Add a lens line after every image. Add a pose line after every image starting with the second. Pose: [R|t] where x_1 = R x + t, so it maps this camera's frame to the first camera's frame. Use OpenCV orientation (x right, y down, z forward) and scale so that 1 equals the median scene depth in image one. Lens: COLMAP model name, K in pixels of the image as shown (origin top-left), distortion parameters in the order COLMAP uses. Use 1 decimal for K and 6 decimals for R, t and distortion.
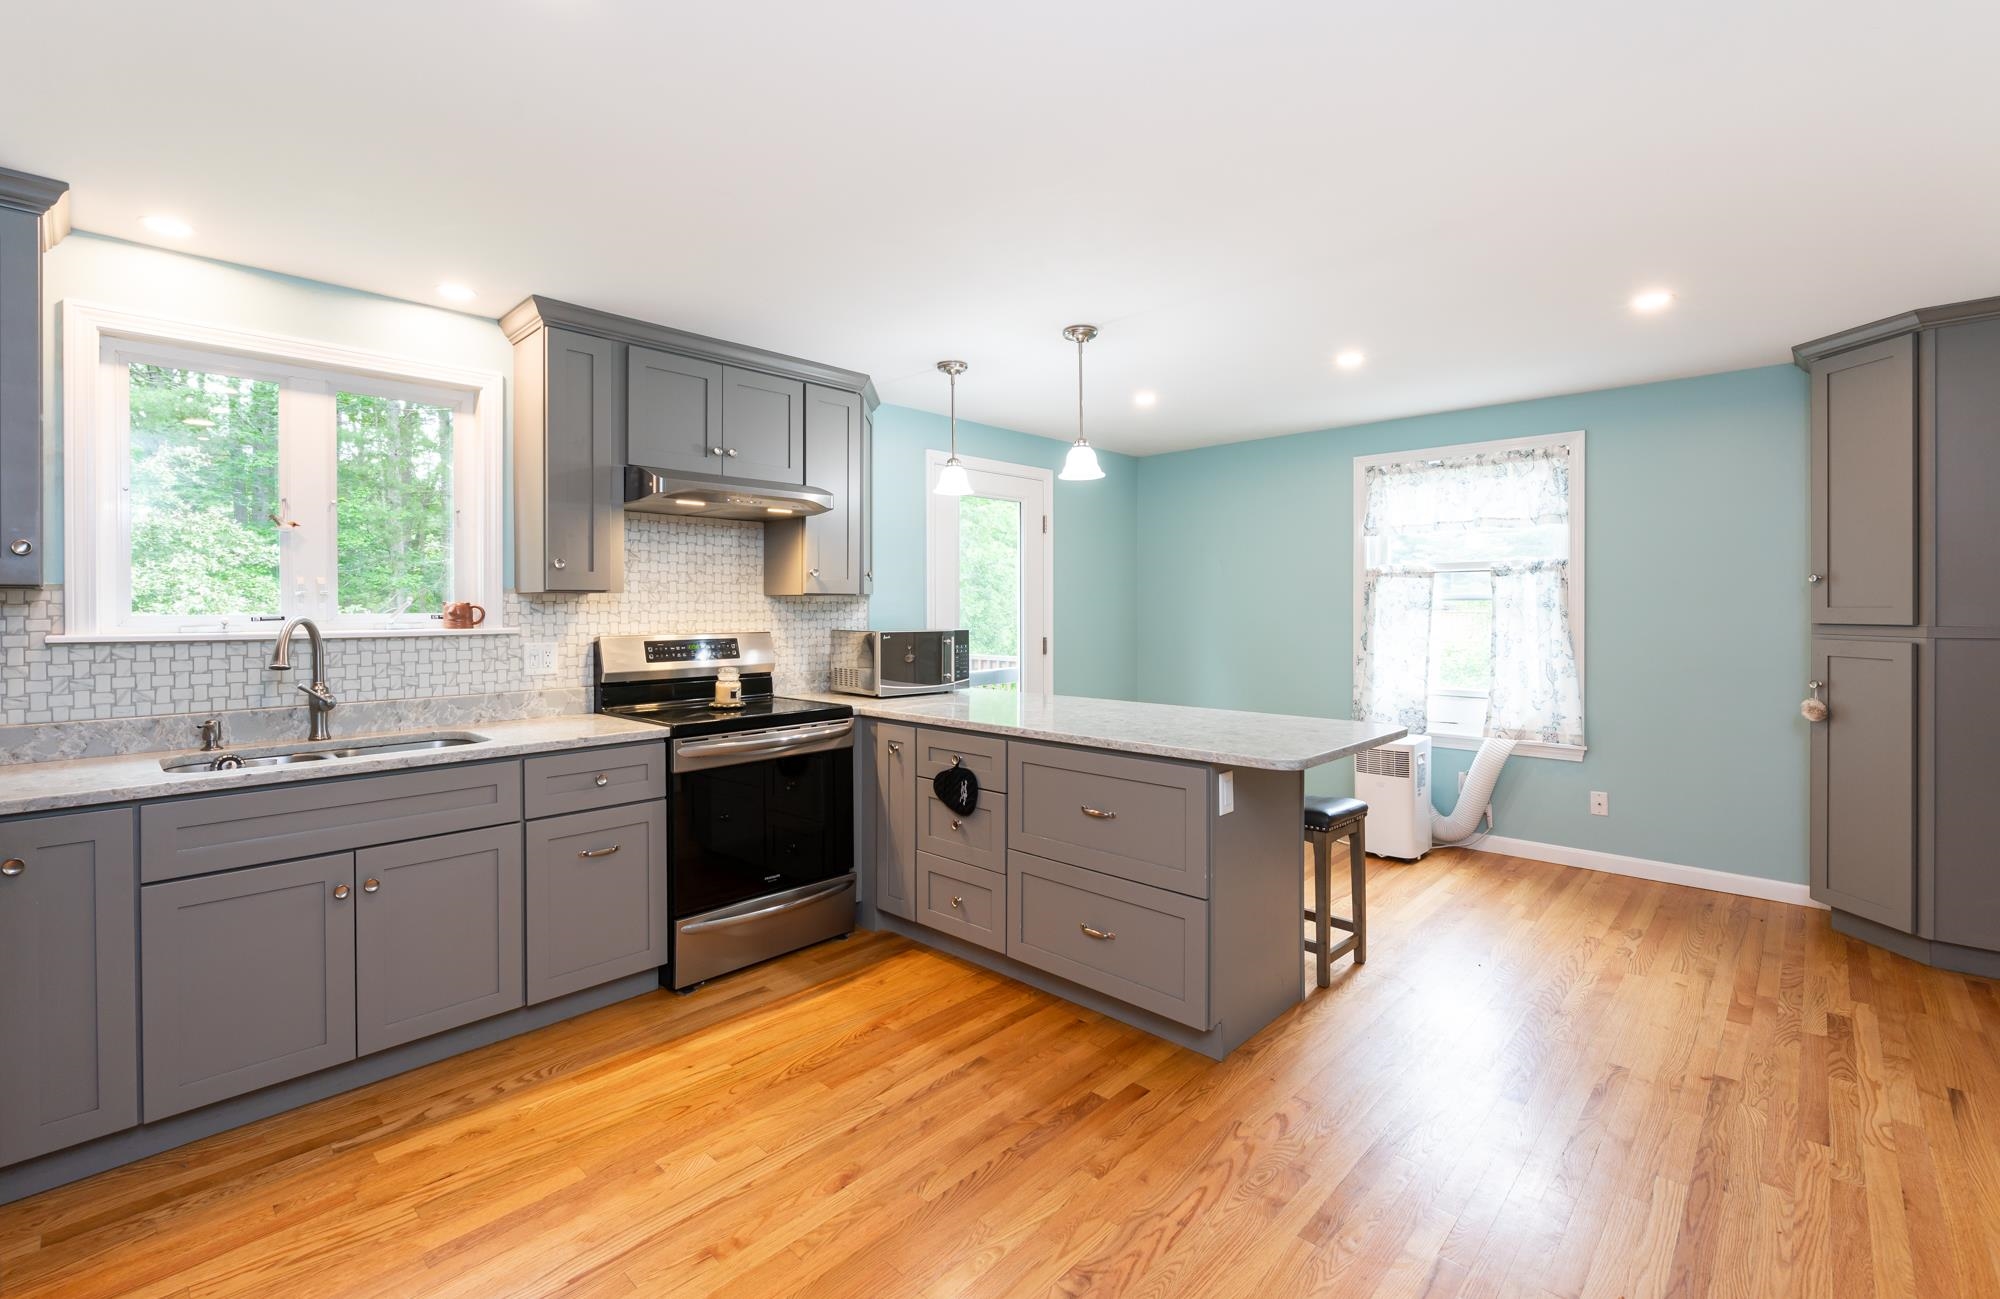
lens RADIAL K [[868.5, 0, 980.4], [0, 868.5, 610.8], [0, 0, 1]] dist [-0.002290, 0.000382]
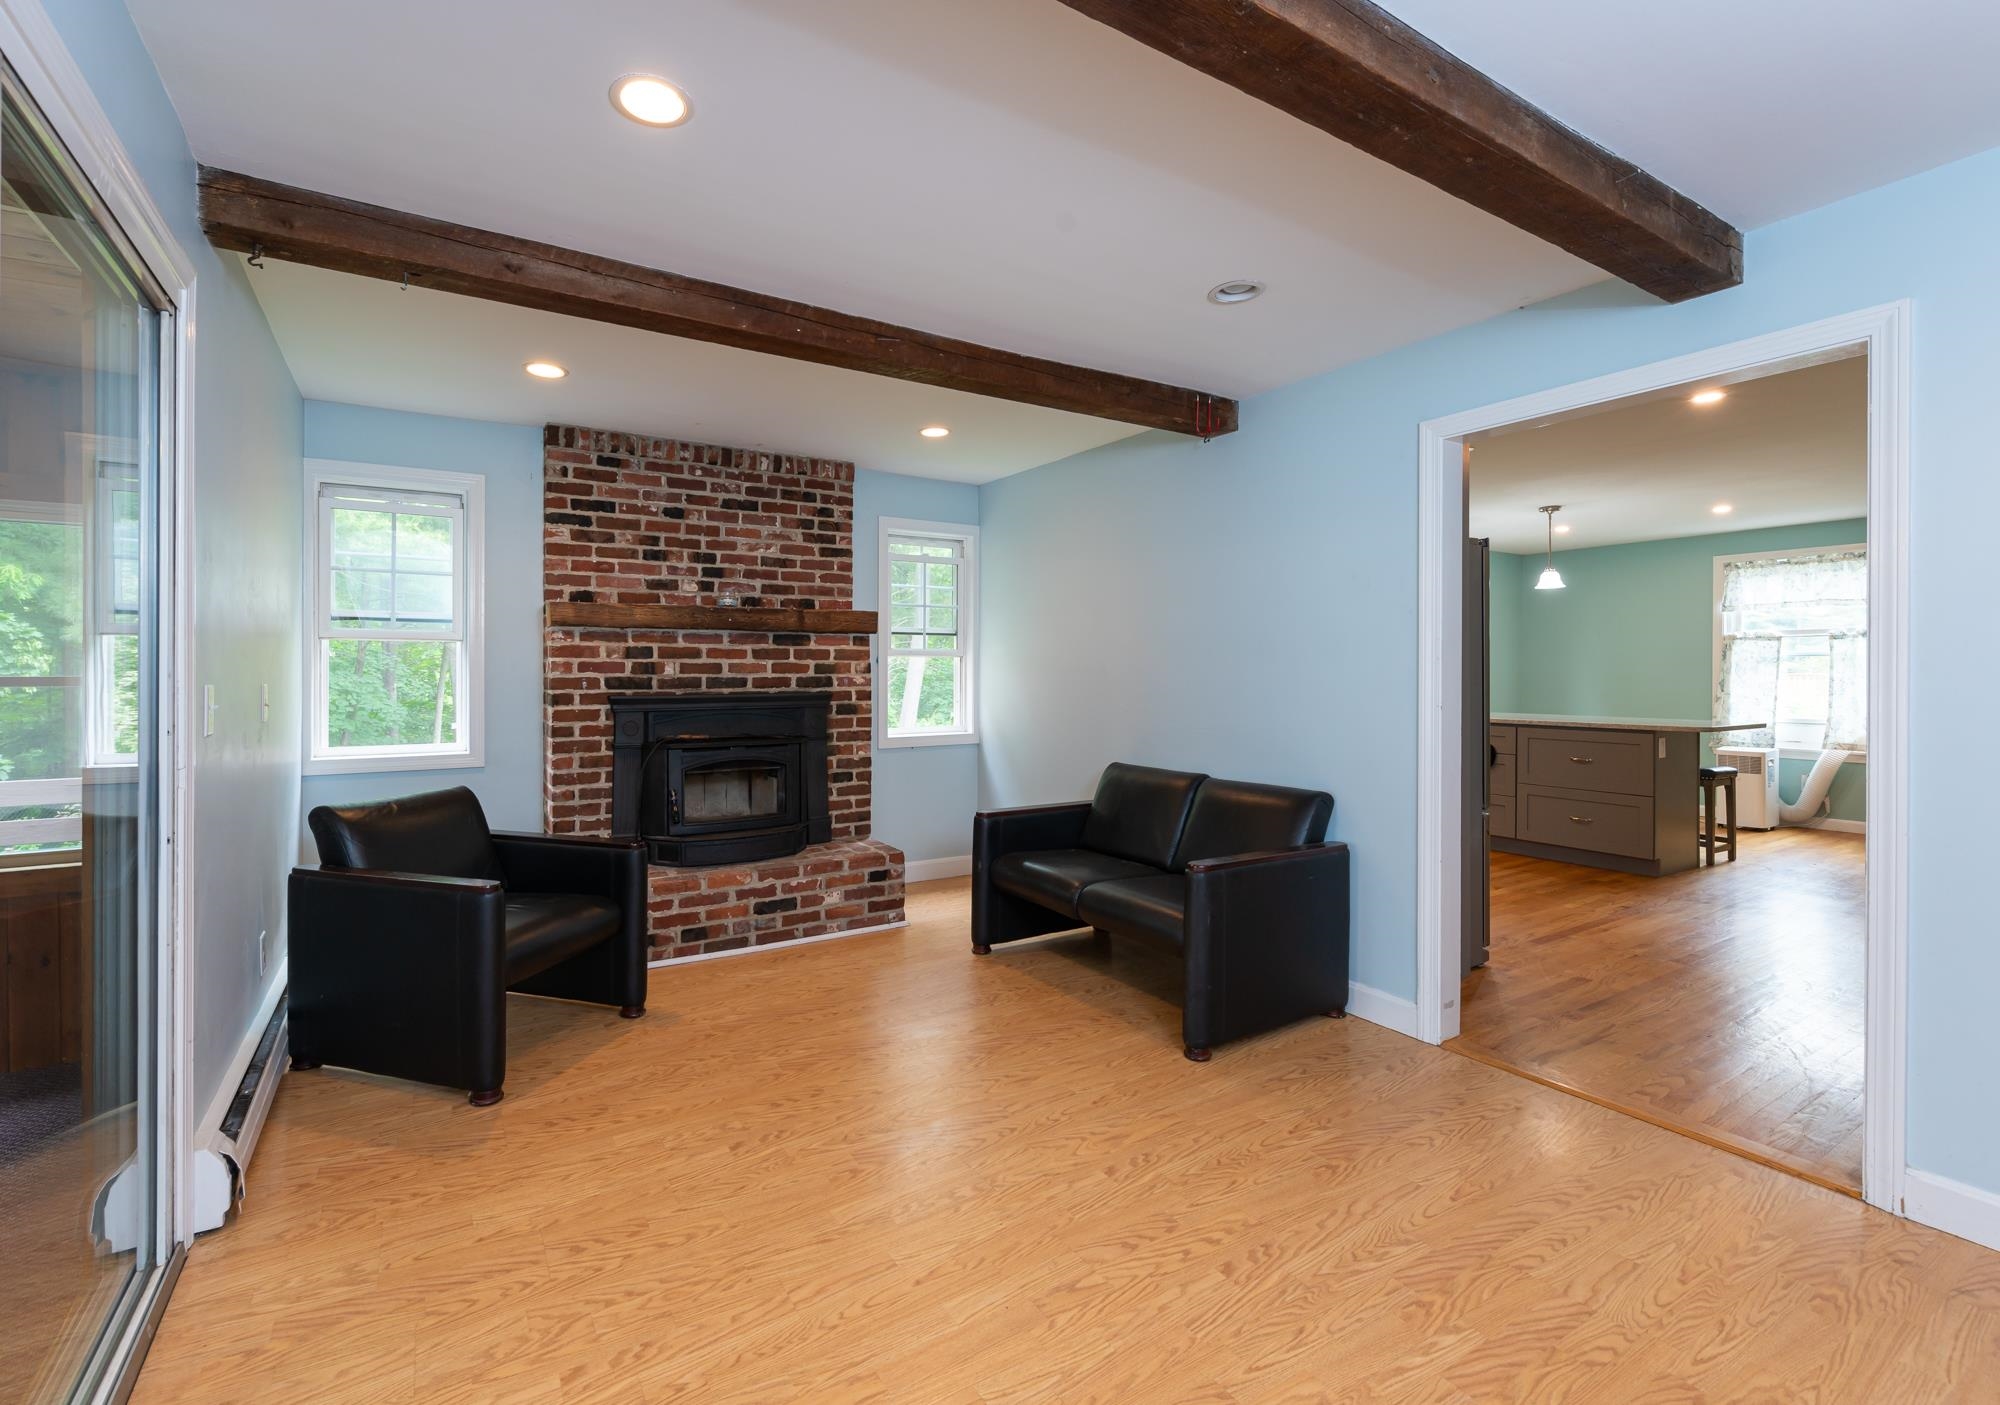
lens RADIAL K [[887.3, 0, 949.5], [0, 887.3, 674.4], [0, 0, 1]] dist [-0.001119, -0.000123]
pose [[0.964780, 0.003623, -0.263035, -0.545390], [-0.003261, 0.999993, 0.001814, 0.025292], [0.263040, -0.000893, 0.964785, -1.010186]]
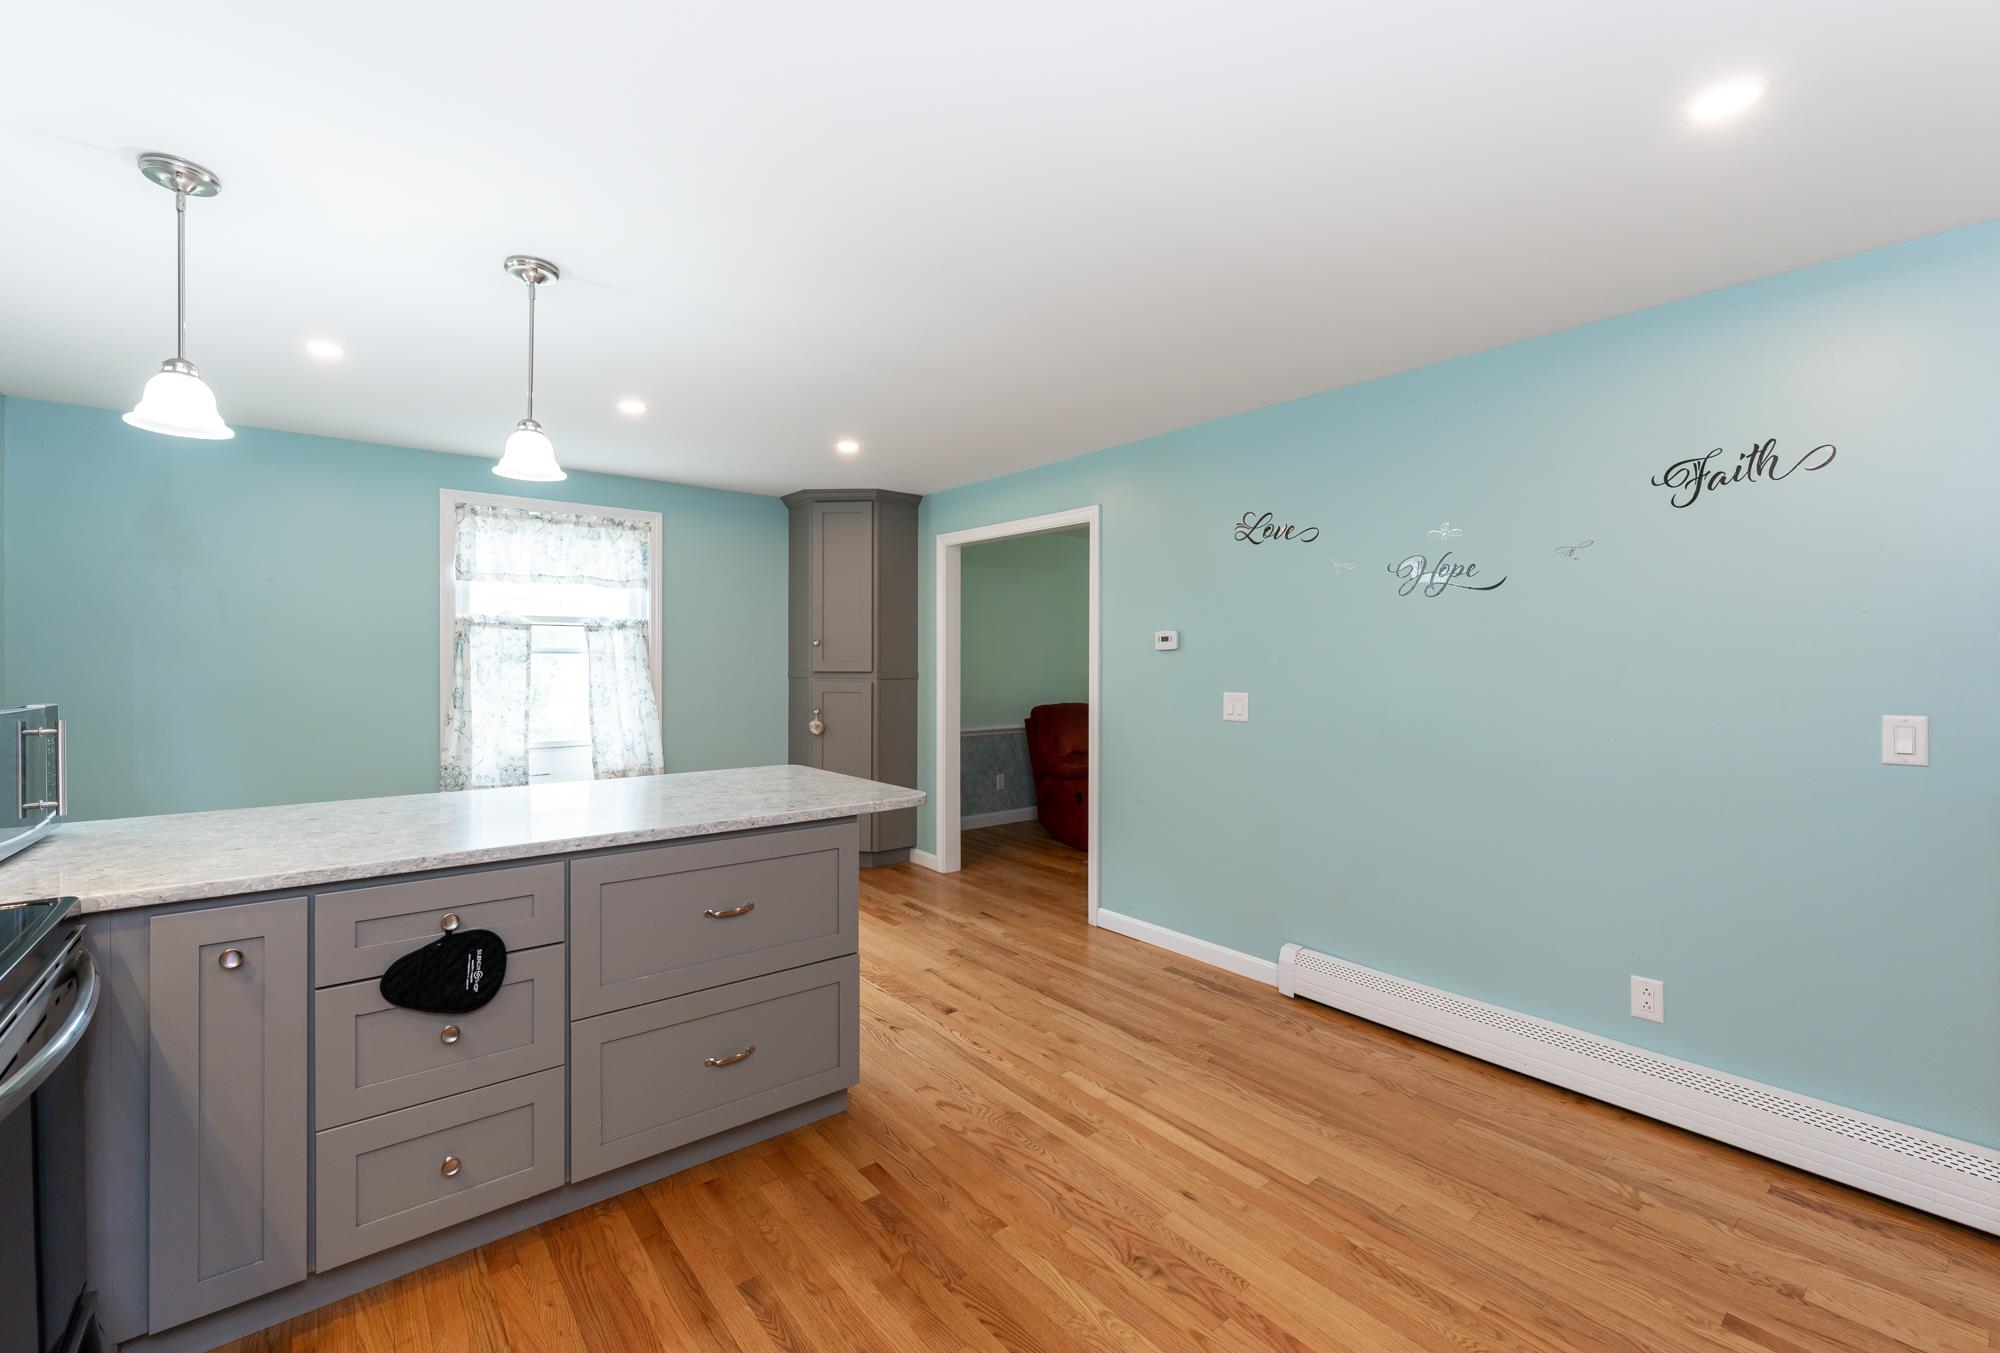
lens RADIAL K [[832.9, 0, 965.0], [0, 832.9, 662.9], [0, 0, 1]] dist [0.001855, 0.000223]
pose [[0.139596, -0.000844, 0.990208, -0.450671], [-0.000049, 1.000000, 0.000860, -0.001972], [-0.990209, -0.000168, 0.139596, 0.492929]]
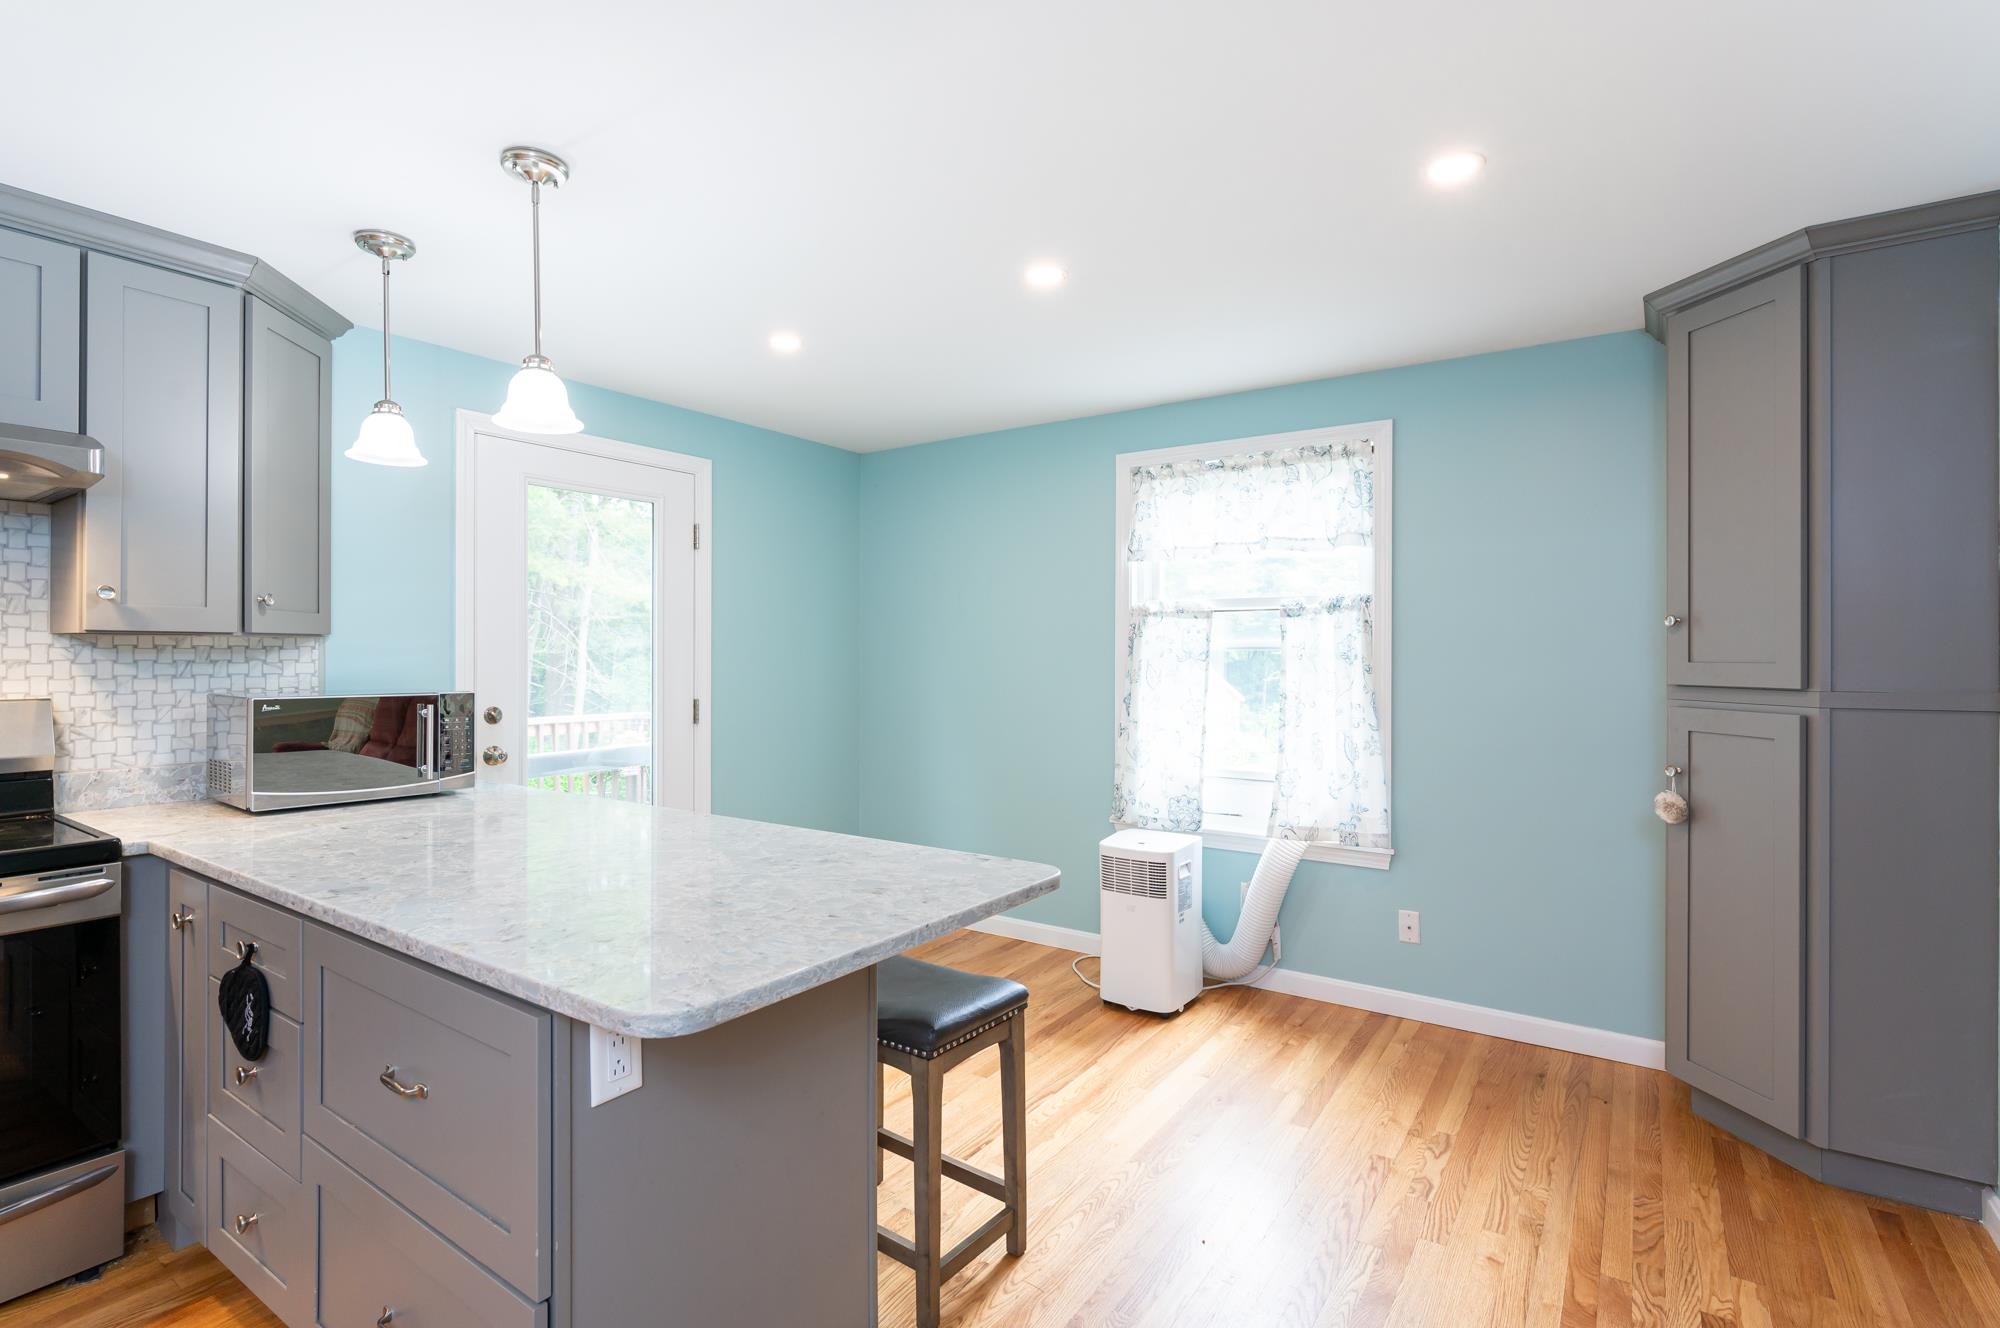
lens RADIAL K [[942.4, 0, 1000.2], [0, 942.4, 653.4], [0, 0, 1]] dist [0.001747, -0.001516]
pose [[0.985892, 0.004790, 0.167313, 0.273730], [-0.003953, 0.999978, -0.005334, -0.004459], [-0.167335, 0.004597, 0.985889, 0.311096]]
